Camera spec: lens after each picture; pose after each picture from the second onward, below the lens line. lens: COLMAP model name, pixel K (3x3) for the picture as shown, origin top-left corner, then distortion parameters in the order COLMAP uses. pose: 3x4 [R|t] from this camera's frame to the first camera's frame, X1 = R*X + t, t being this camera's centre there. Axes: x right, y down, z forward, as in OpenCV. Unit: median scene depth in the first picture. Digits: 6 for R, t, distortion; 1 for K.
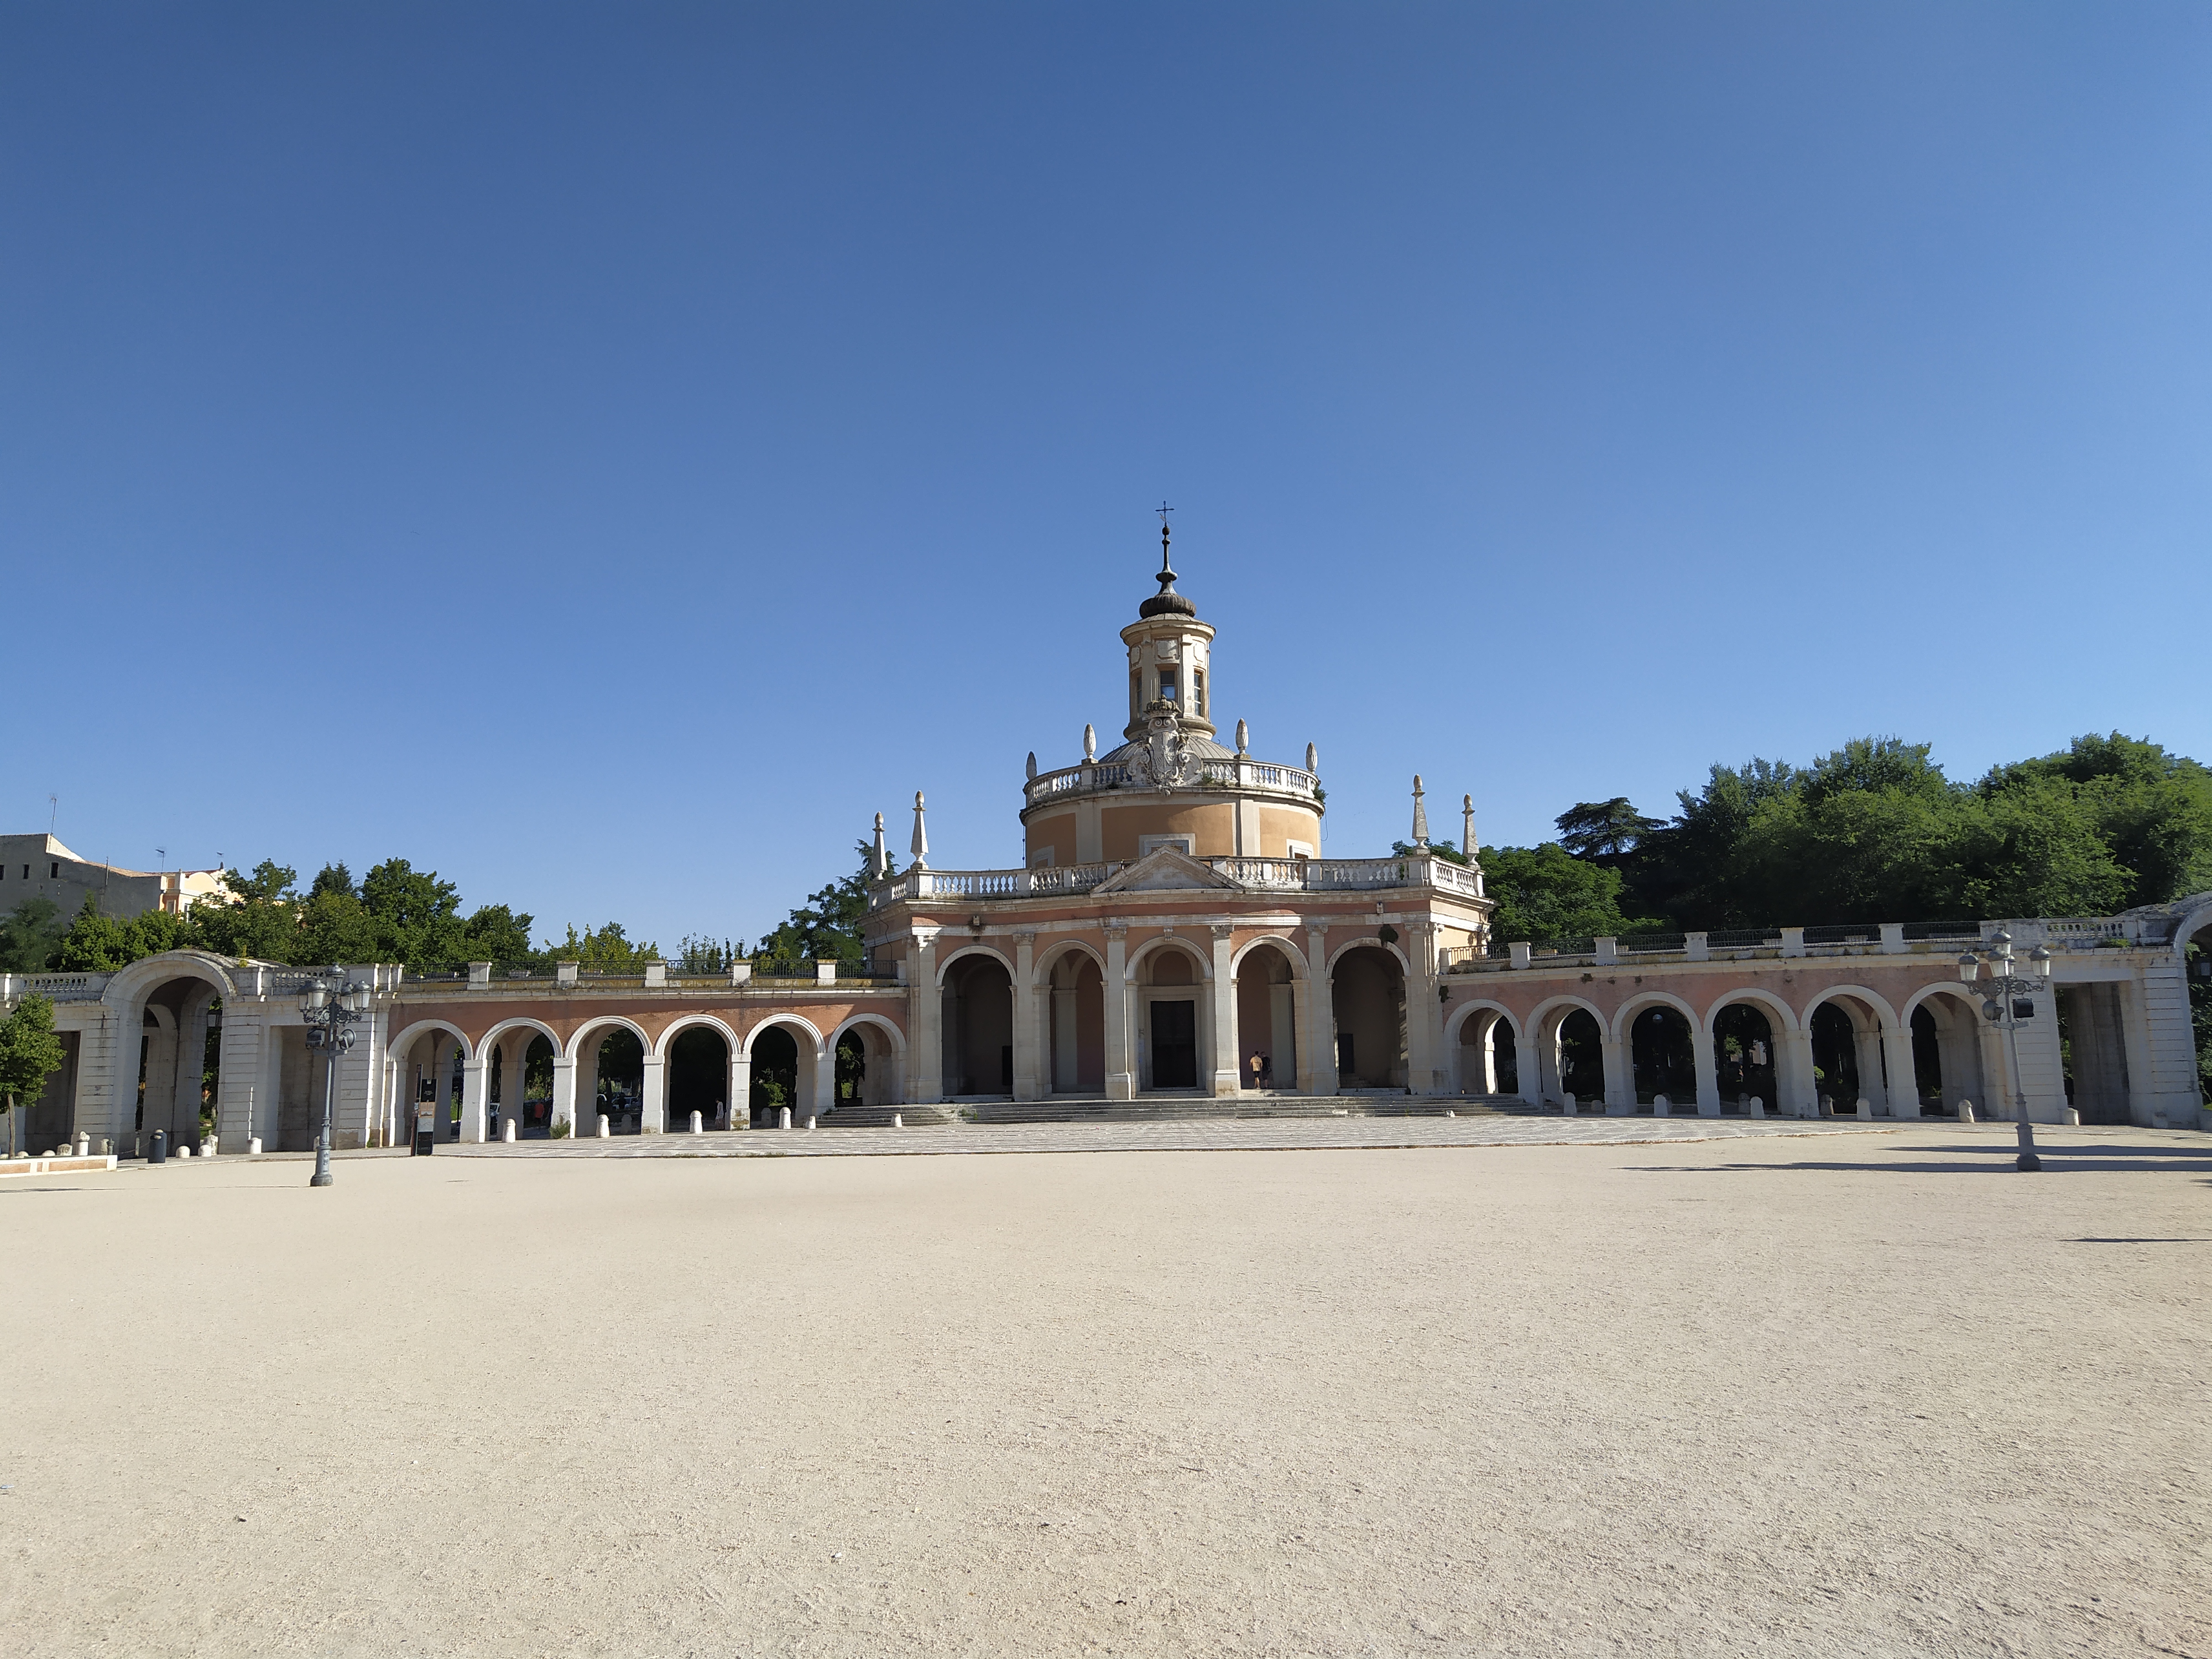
lens RADIAL K [[1811.5, 0, 1121.7], [0, 1811.5, 793.7], [0, 0, 1]] dist [0.100062, -0.191898]
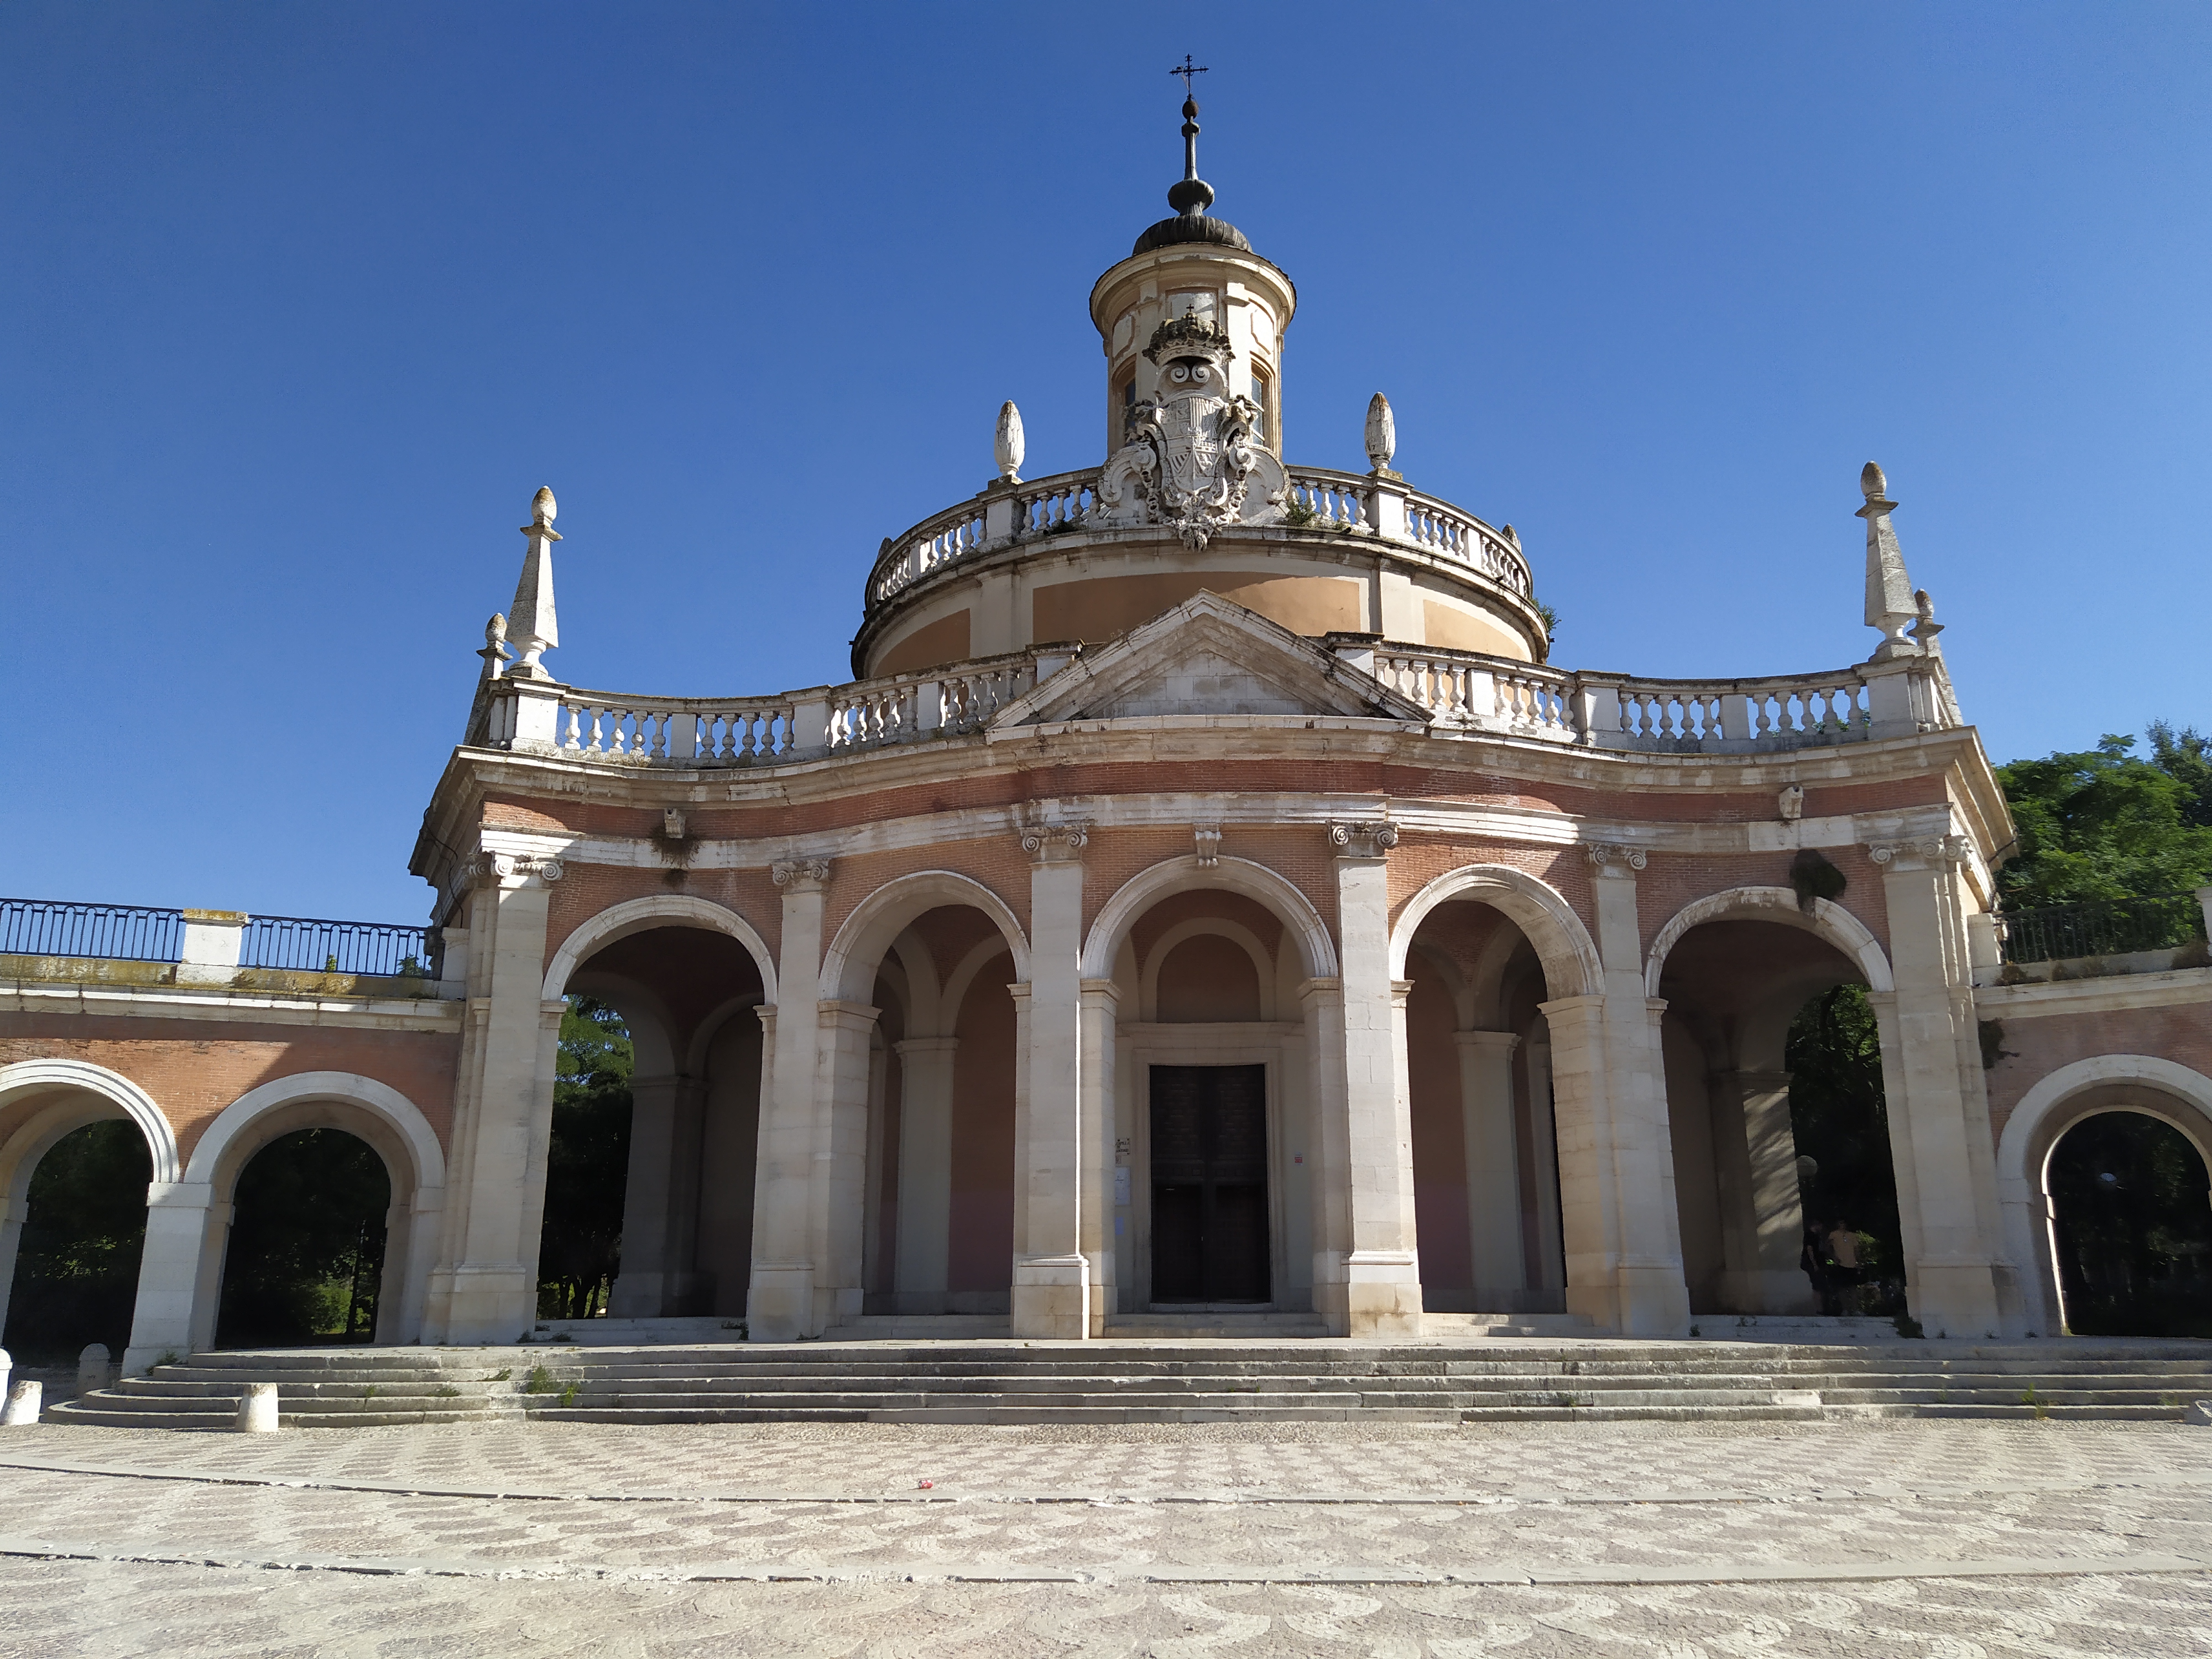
lens RADIAL K [[1811.5, 0, 1121.7], [0, 1811.5, 793.7], [0, 0, 1]] dist [0.100062, -0.191898]
pose [[0.999745, 0.018823, 0.012501, 0.004666], [-0.017268, 0.993257, -0.114642, 0.105456], [-0.014575, 0.114397, 0.993328, 0.644549]]
